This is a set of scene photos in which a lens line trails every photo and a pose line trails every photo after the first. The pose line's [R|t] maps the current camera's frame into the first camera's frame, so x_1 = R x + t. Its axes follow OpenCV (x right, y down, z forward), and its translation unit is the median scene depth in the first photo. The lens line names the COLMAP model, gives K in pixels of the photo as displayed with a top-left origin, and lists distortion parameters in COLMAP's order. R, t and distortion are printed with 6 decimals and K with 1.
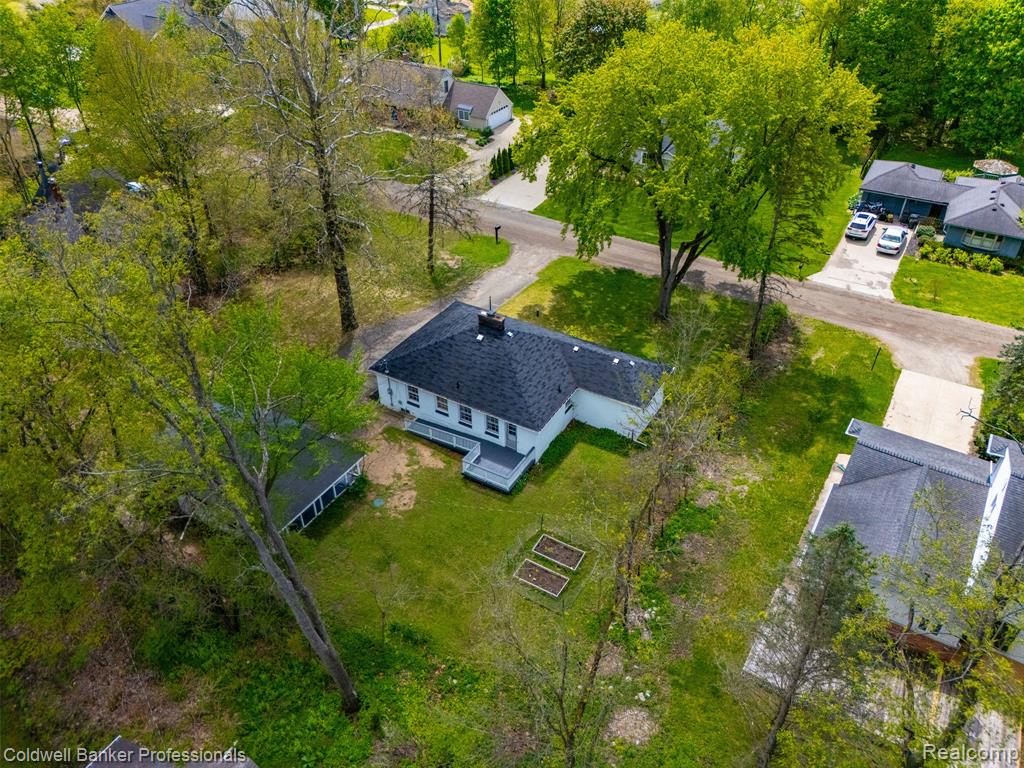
lens RADIAL K [[749.6, 0, 512.0], [0, 749.6, 384.0], [0, 0, 1]] dist [0.070781, -0.071909]
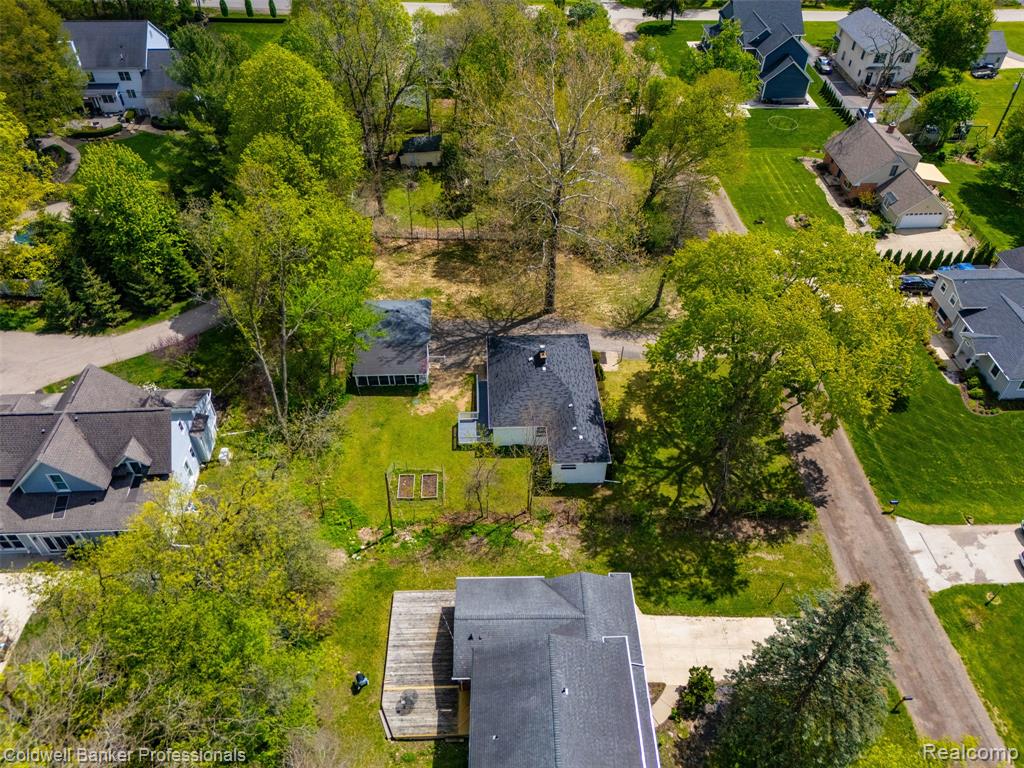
lens RADIAL K [[749.6, 0, 512.0], [0, 749.6, 384.0], [0, 0, 1]] dist [0.070781, -0.071909]
pose [[0.546232, 0.578570, -0.605712, 0.679586], [-0.505980, 0.804193, 0.311863, -0.368029], [0.667544, 0.136128, 0.732021, -0.065384]]
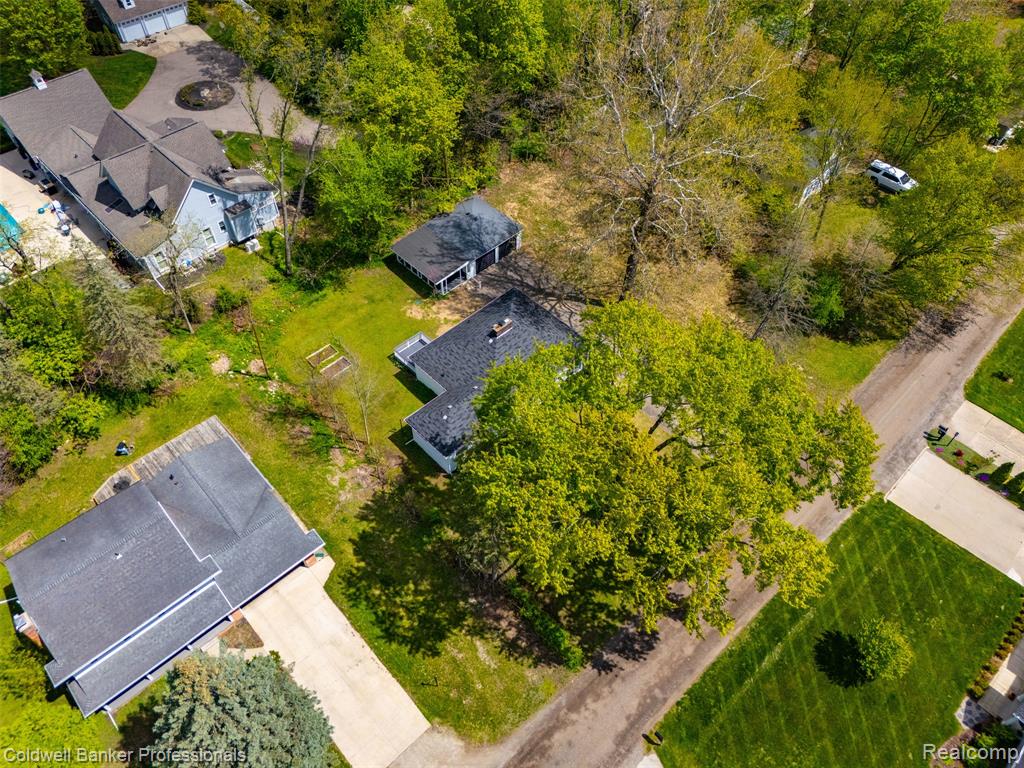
lens RADIAL K [[749.6, 0, 512.0], [0, 749.6, 384.0], [0, 0, 1]] dist [0.070781, -0.071909]
pose [[-0.263672, 0.746349, -0.611098, 0.676142], [-0.586062, 0.379235, 0.716039, -0.799456], [0.766164, 0.546941, 0.337413, 0.505552]]
